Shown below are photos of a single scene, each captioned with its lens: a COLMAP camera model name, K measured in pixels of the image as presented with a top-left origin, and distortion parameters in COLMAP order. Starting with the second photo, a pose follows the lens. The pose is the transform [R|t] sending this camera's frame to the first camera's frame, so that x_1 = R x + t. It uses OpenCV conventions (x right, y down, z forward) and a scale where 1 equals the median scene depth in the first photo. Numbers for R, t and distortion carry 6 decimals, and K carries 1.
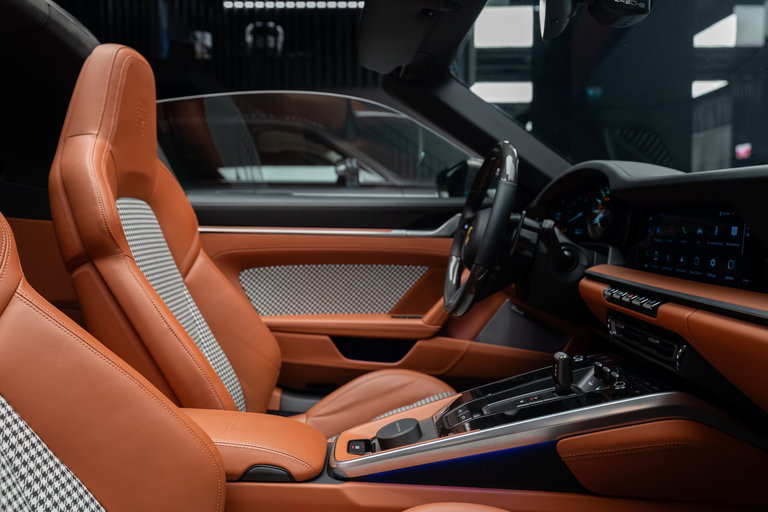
lens RADIAL K [[579.1, 0, 384.0], [0, 579.1, 256.0], [0, 0, 1]] dist [0.003939, 0.000238]
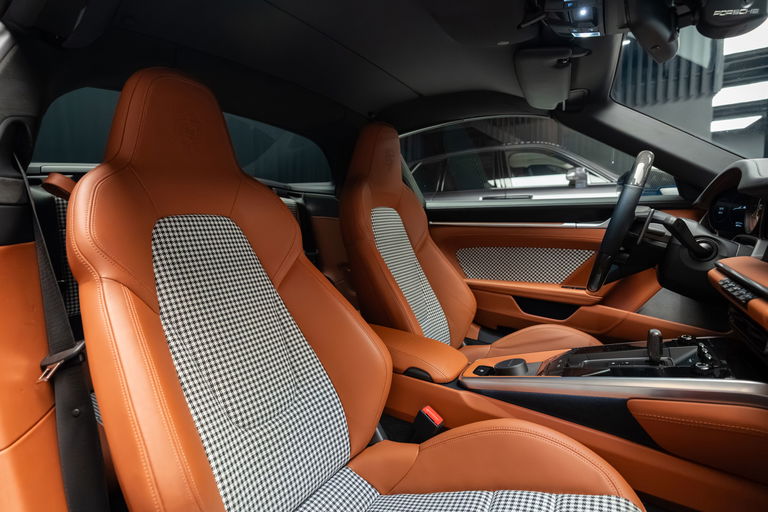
lens RADIAL K [[375.8, 0, 376.6], [0, 375.8, 248.6], [0, 0, 1]] dist [0.000352, 0.000536]
pose [[0.827096, 0.032790, -0.561103, 0.149095], [-0.014961, 0.999227, 0.036340, -0.010892], [0.561861, -0.021663, 0.826948, 0.025214]]
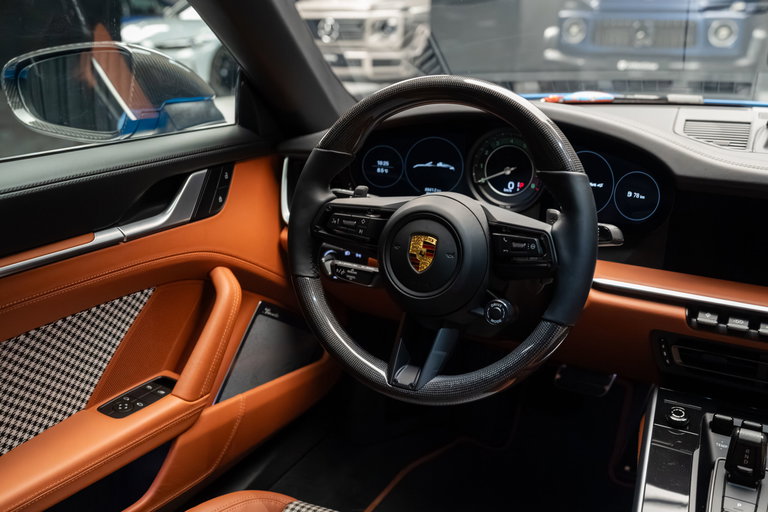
lens RADIAL K [[773.3, 0, 374.3], [0, 773.3, 255.1], [0, 0, 1]] dist [0.012421, 0.011269]
pose [[0.506324, -0.262348, 0.821468, -0.372140], [0.051488, 0.960097, 0.274886, -0.186632], [-0.860805, -0.096885, 0.499628, 0.524678]]
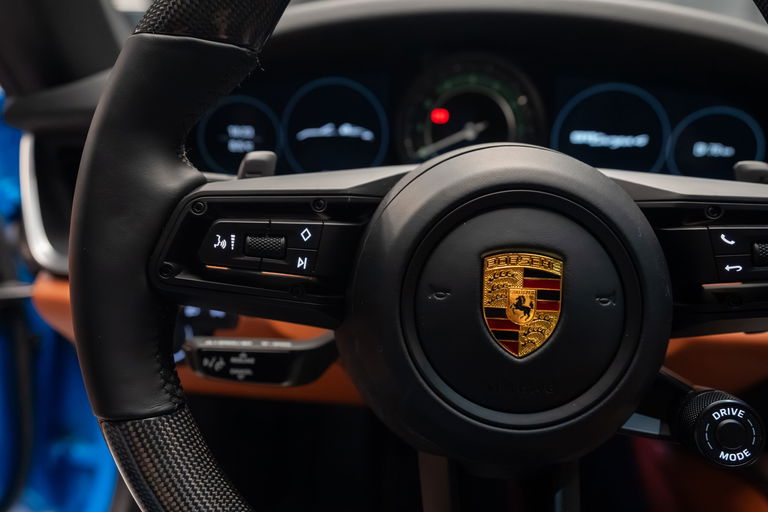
lens RADIAL K [[613.5, 0, 384.0], [0, 613.5, 256.0], [0, 0, 1]] dist [-0.006874, -0.003129]
pose [[0.098519, -0.280428, 0.954806, -0.033262], [0.052901, 0.959593, 0.276376, -0.085740], [-0.993728, 0.023282, 0.109373, 0.799733]]
